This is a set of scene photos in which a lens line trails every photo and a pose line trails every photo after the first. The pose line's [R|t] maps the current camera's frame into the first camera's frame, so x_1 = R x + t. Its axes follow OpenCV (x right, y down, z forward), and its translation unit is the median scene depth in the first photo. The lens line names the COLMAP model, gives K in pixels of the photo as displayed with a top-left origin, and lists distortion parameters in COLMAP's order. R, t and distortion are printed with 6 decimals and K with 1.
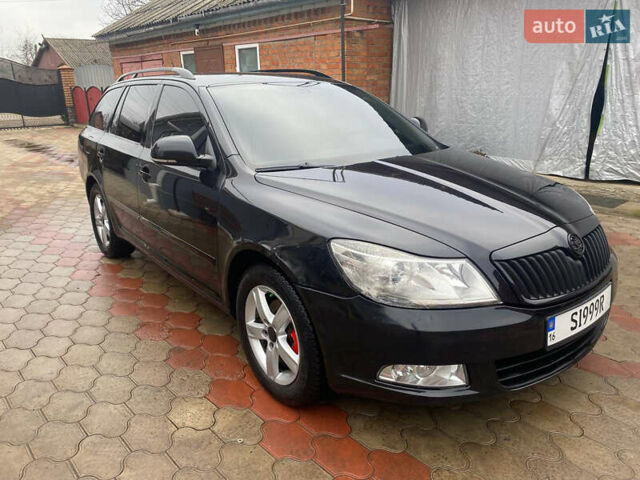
lens RADIAL K [[501.9, 0, 314.7], [0, 501.9, 238.1], [0, 0, 1]] dist [0.004033, 0.015213]
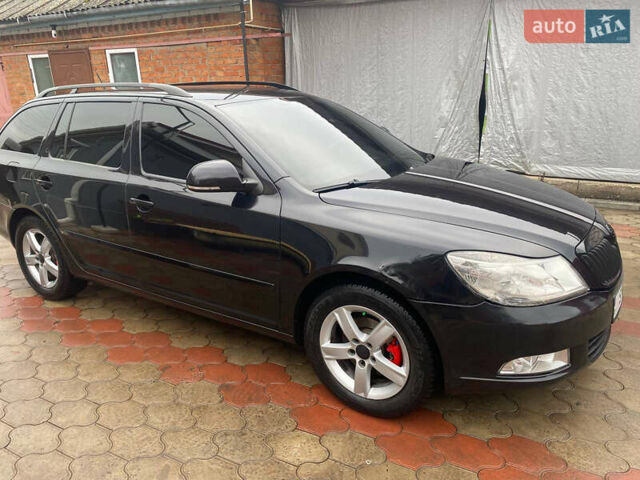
lens RADIAL K [[501.9, 0, 317.4], [0, 501.9, 236.5], [0, 0, 1]] dist [0.004033, 0.015213]
pose [[0.942118, -0.108094, 0.317379, -0.248000], [0.109167, 0.993918, 0.014458, -0.034199], [-0.317012, 0.021027, 0.948189, 0.034224]]
